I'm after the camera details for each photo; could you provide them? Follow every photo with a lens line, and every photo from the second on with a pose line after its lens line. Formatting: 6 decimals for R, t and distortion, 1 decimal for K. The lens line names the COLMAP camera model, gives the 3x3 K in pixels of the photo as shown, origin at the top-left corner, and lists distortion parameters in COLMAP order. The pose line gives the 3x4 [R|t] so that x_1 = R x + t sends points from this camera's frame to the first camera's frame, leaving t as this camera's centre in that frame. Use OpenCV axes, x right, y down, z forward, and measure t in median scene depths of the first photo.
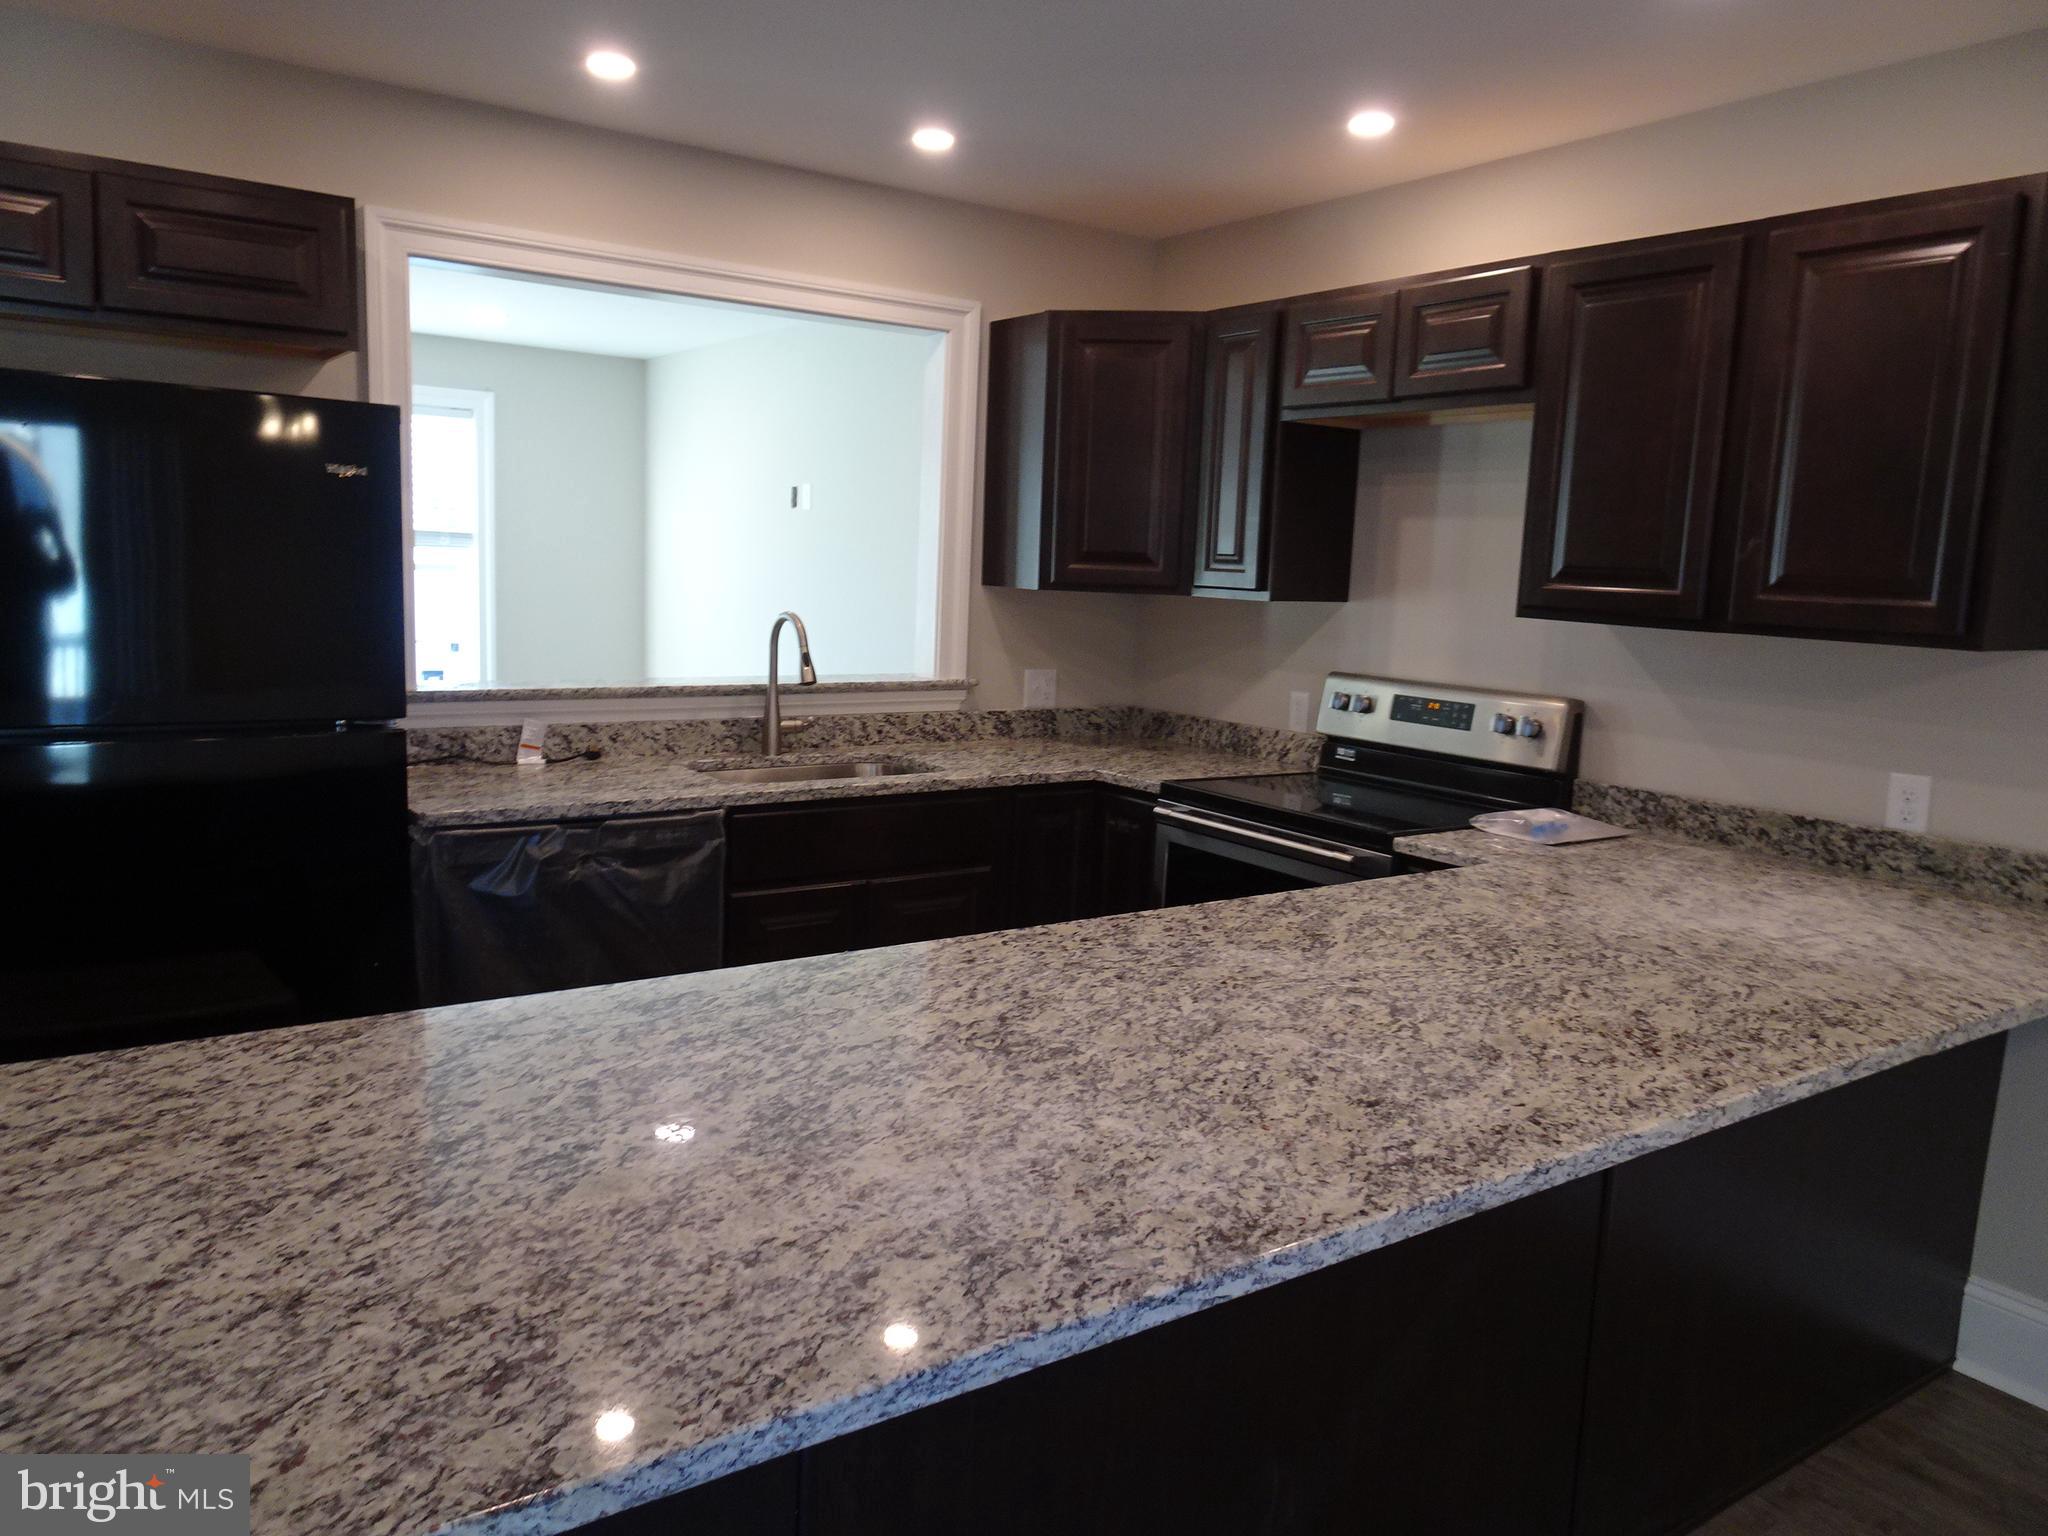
lens RADIAL K [[1453.4, 0, 1024.4], [0, 1453.4, 766.1], [0, 0, 1]] dist [0.002390, -0.006831]
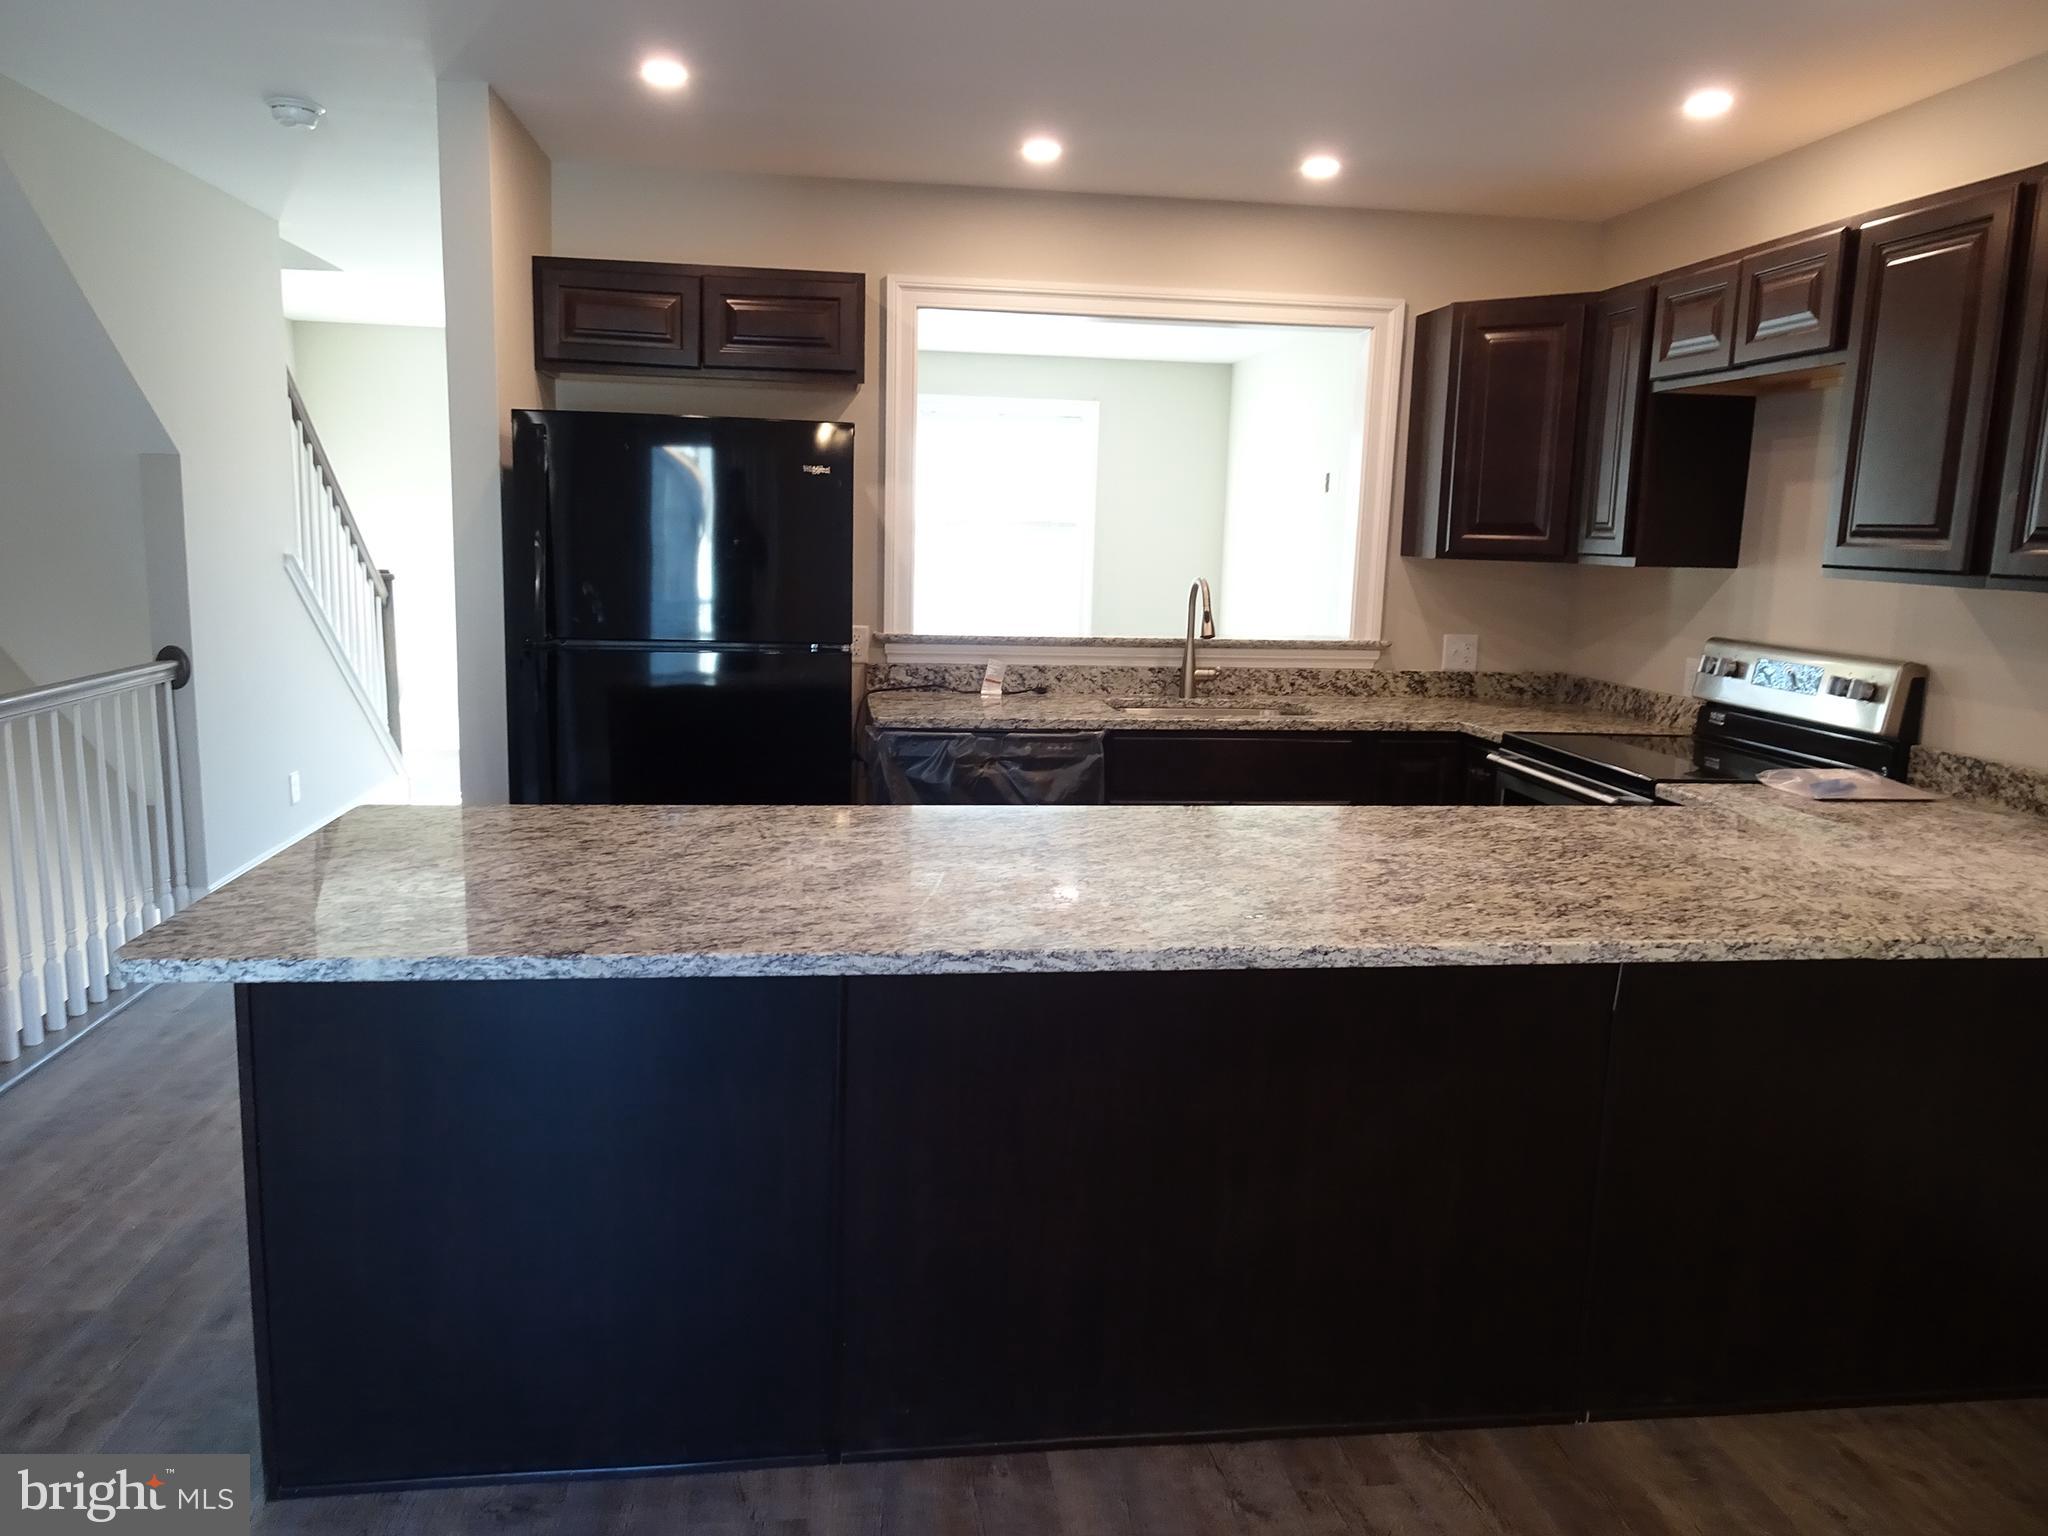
lens RADIAL K [[1453.4, 0, 1021.5], [0, 1453.4, 767.8], [0, 0, 1]] dist [0.002390, -0.006831]
pose [[0.886352, 0.059995, -0.459108, 0.294541], [-0.057375, 0.998159, 0.019668, 0.038771], [0.459443, 0.008908, 0.888163, -0.138709]]
